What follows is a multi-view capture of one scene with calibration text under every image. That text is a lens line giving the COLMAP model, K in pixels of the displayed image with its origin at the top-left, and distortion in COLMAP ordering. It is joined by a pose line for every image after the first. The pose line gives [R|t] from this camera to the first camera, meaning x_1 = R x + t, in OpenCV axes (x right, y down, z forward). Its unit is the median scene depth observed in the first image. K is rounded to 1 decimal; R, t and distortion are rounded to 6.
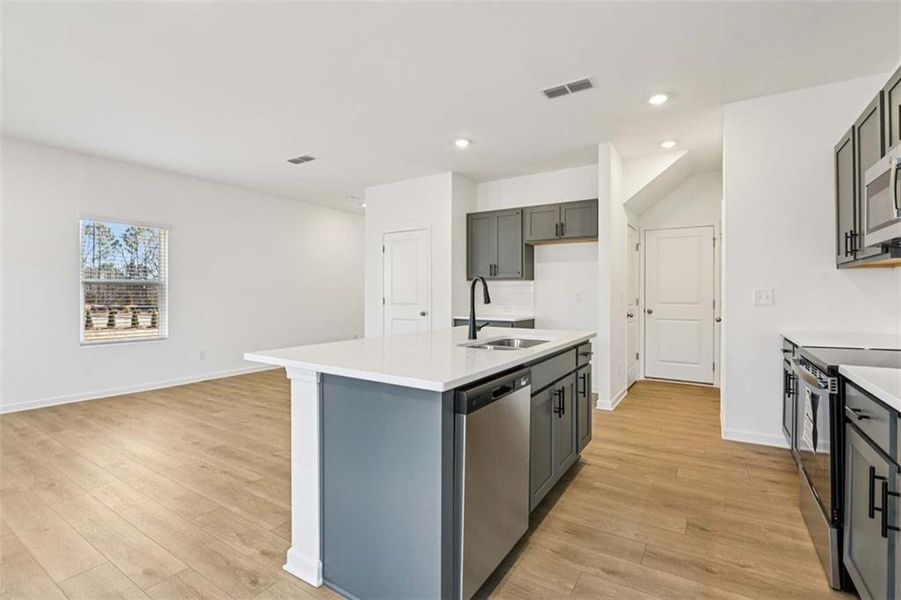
lens RADIAL K [[414.6, 0, 453.7], [0, 414.6, 292.5], [0, 0, 1]] dist [-0.014829, -0.001848]
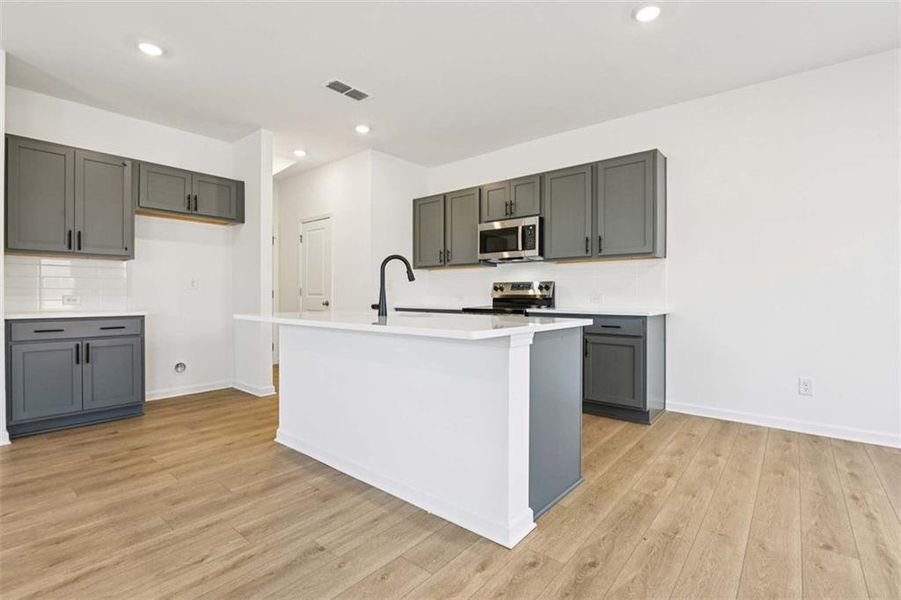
lens RADIAL K [[414.6, 0, 447.4], [0, 414.6, 301.5], [0, 0, 1]] dist [-0.014829, -0.001848]
pose [[0.129051, -0.017835, 0.991478, -0.579663], [-0.002073, 0.999831, 0.018255, 0.035003], [-0.991636, -0.004411, 0.128993, 0.433282]]
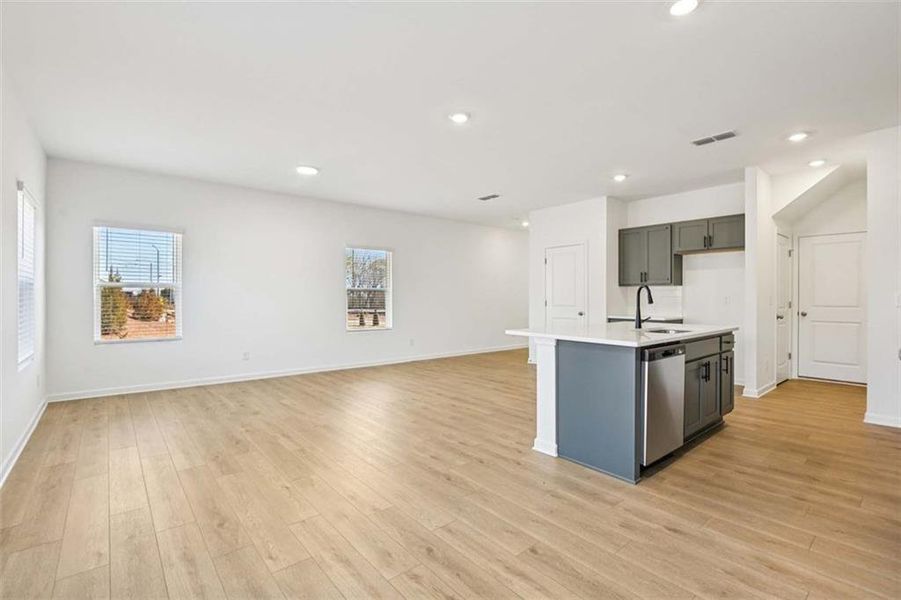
lens RADIAL K [[414.6, 0, 453.3], [0, 414.6, 299.3], [0, 0, 1]] dist [-0.014829, -0.001848]
pose [[0.953708, 0.000641, -0.300732, -0.084694], [0.001077, 0.999984, 0.005548, 0.001707], [0.300731, -0.005615, 0.953693, -0.352185]]
